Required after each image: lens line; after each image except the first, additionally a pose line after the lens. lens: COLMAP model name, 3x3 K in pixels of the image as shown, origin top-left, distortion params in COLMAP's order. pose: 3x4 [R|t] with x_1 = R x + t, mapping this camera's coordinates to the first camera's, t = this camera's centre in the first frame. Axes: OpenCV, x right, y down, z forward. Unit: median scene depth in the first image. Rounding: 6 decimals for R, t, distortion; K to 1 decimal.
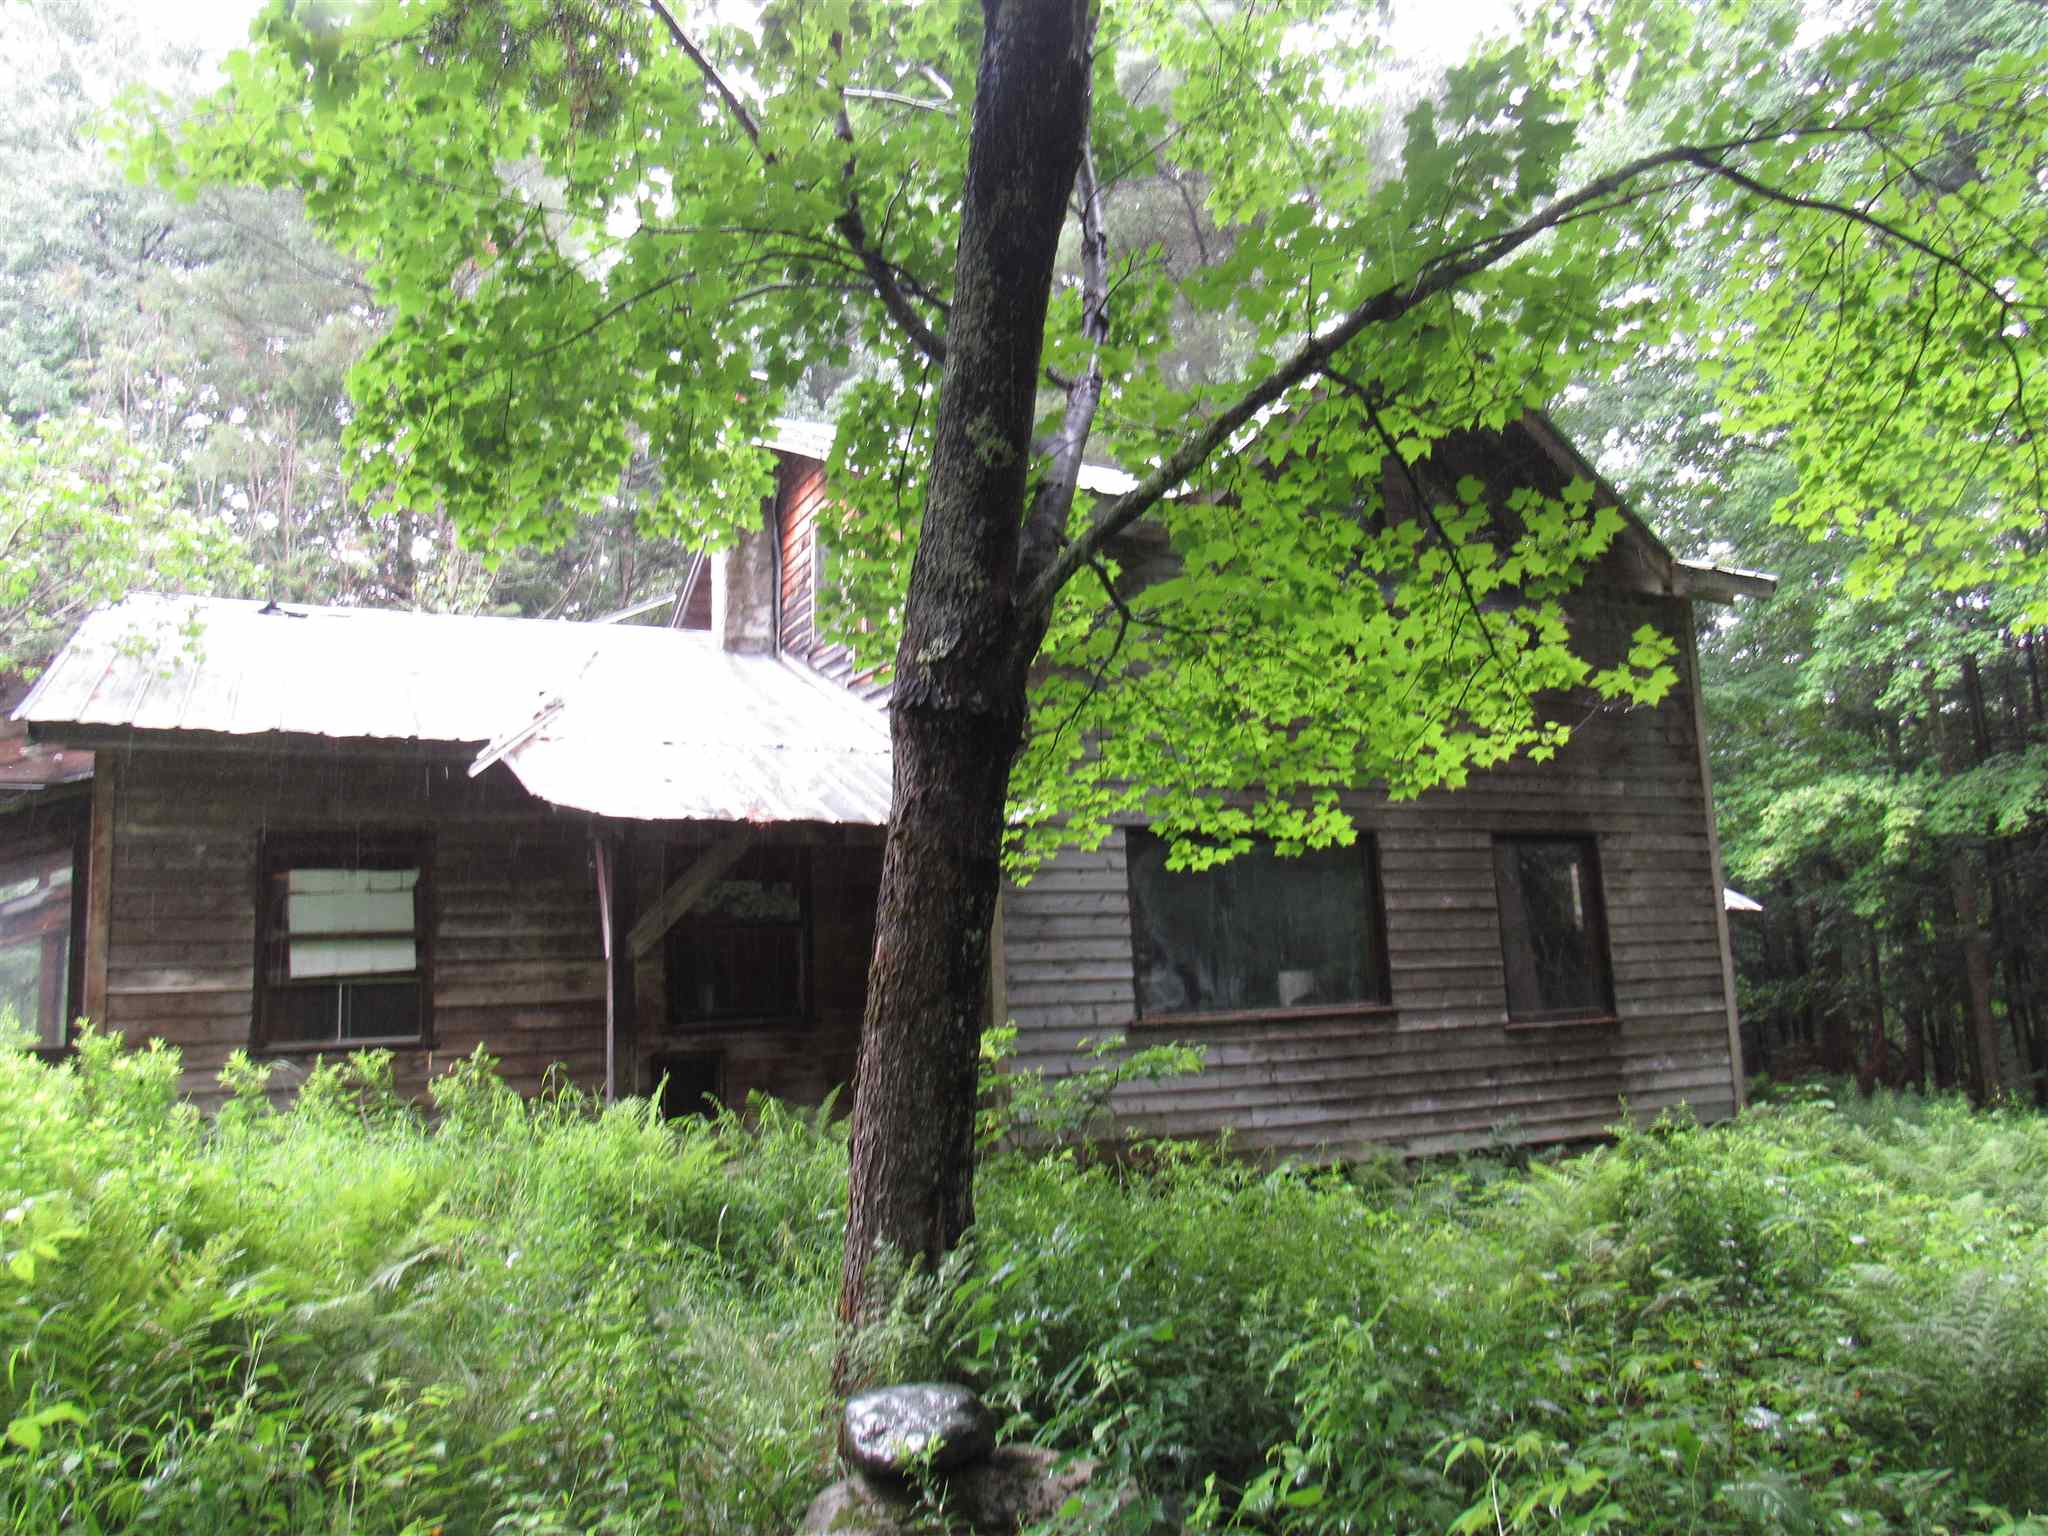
lens RADIAL K [[1541.7, 0, 1023.4], [0, 1541.7, 774.5], [0, 0, 1]] dist [-0.028806, -0.000292]
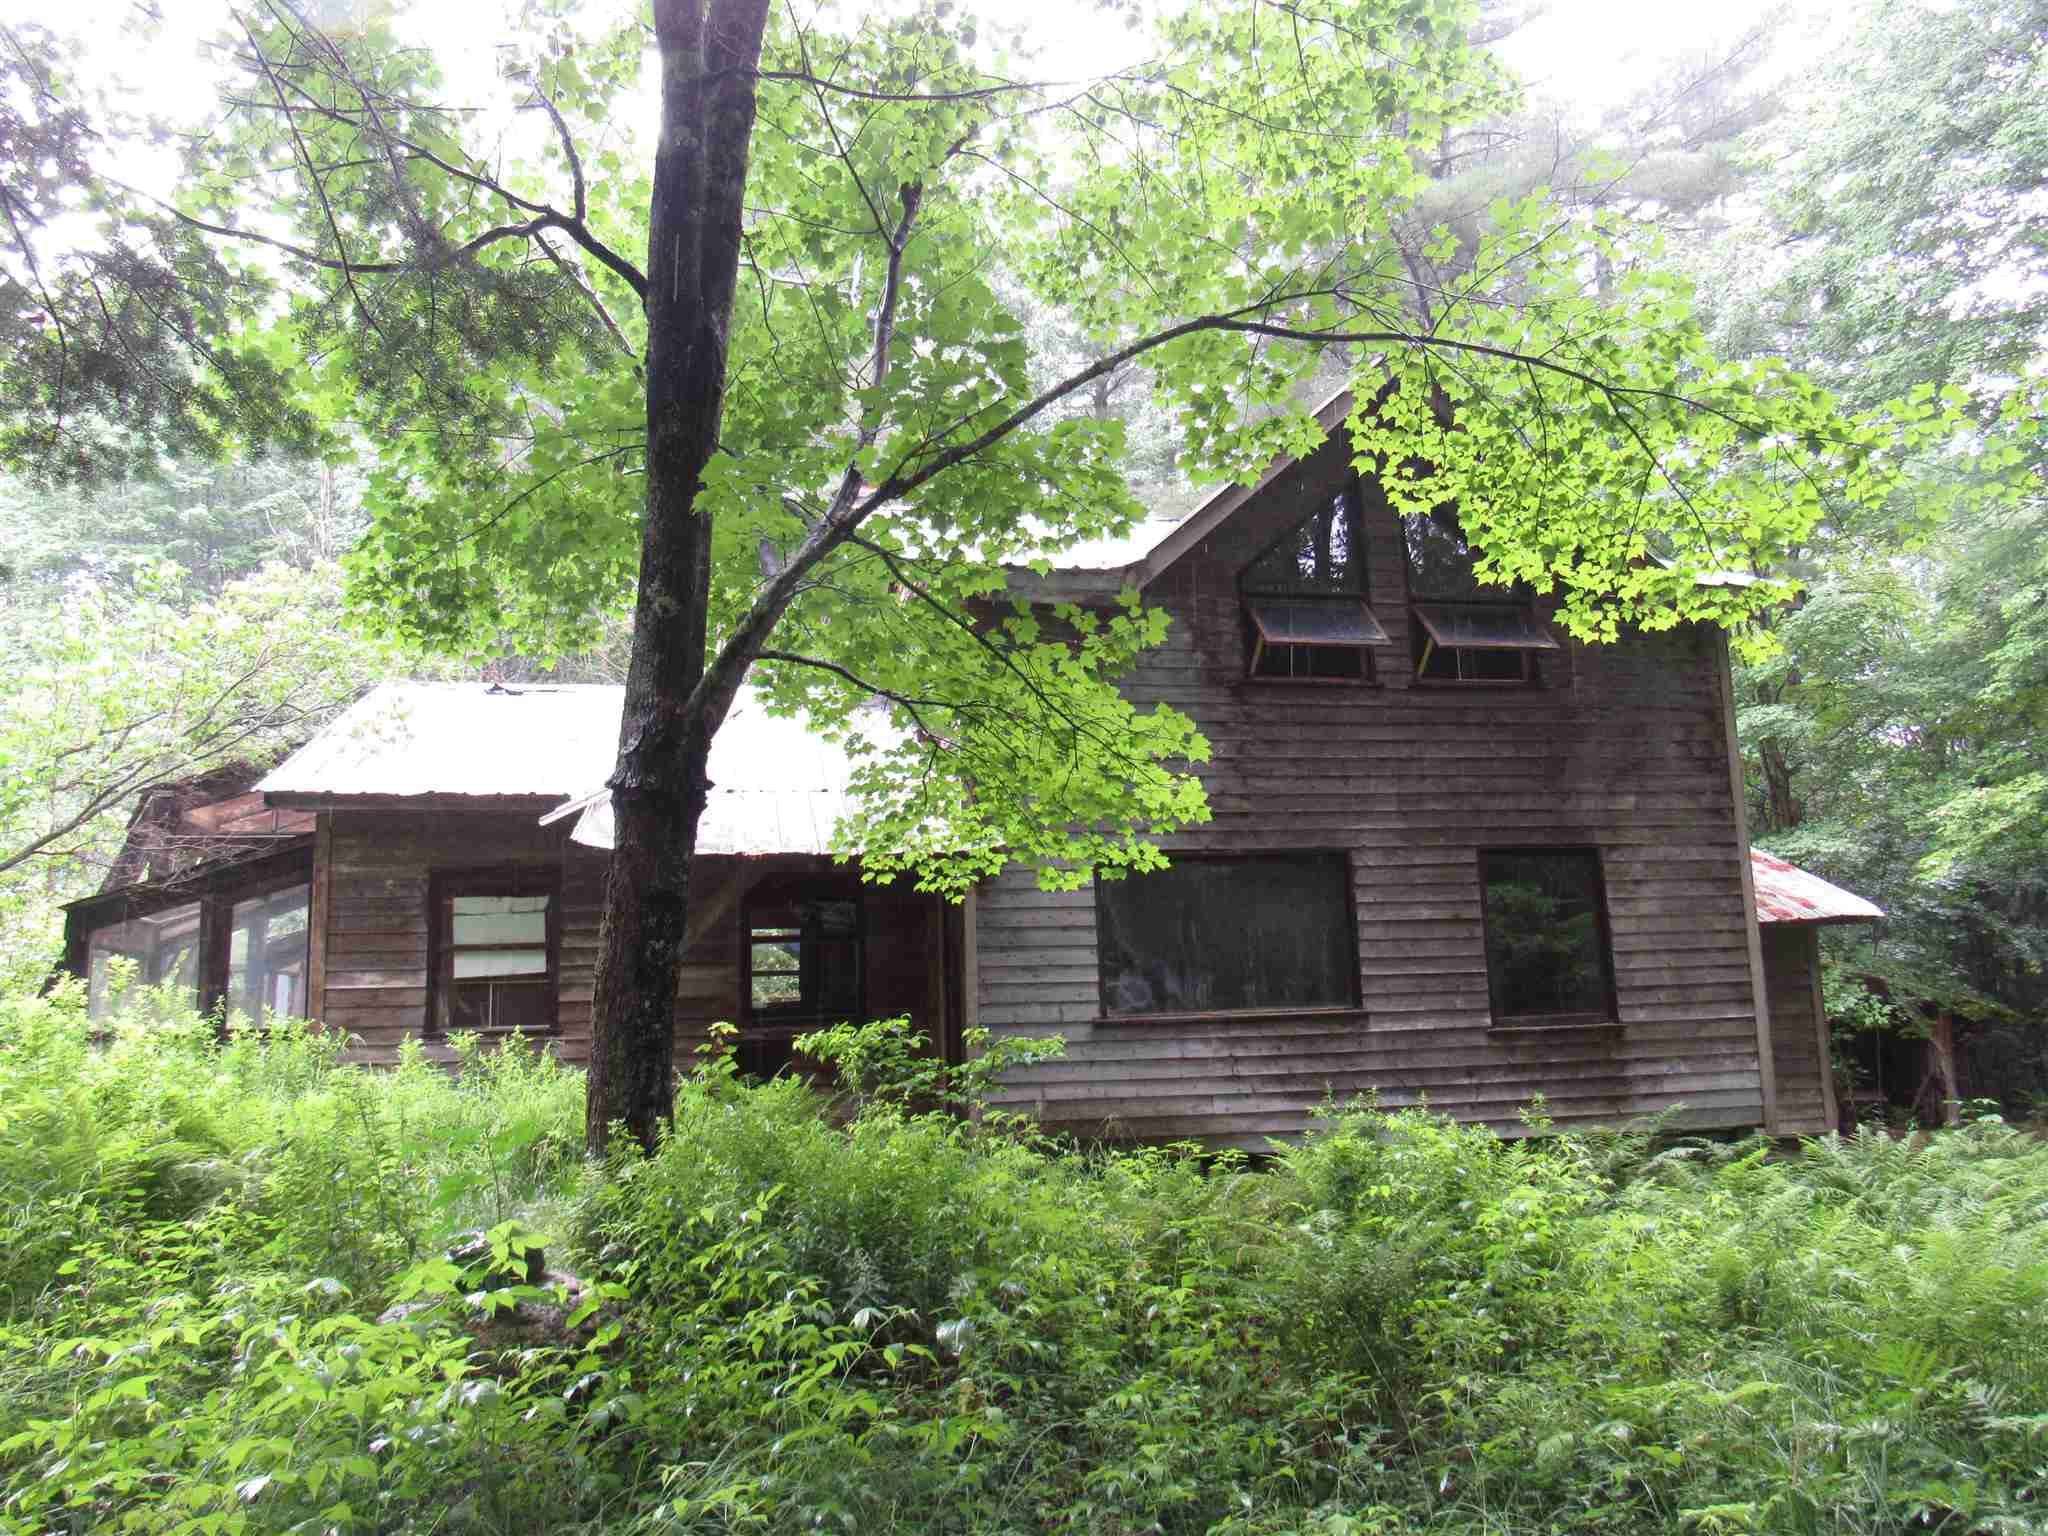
lens RADIAL K [[1541.7, 0, 1024.5], [0, 1541.7, 758.5], [0, 0, 1]] dist [-0.028806, -0.000292]
pose [[0.963515, -0.034035, -0.265480, 0.342721], [0.029842, 0.999358, -0.019814, -0.015580], [0.265984, 0.011168, 0.963913, -0.142308]]
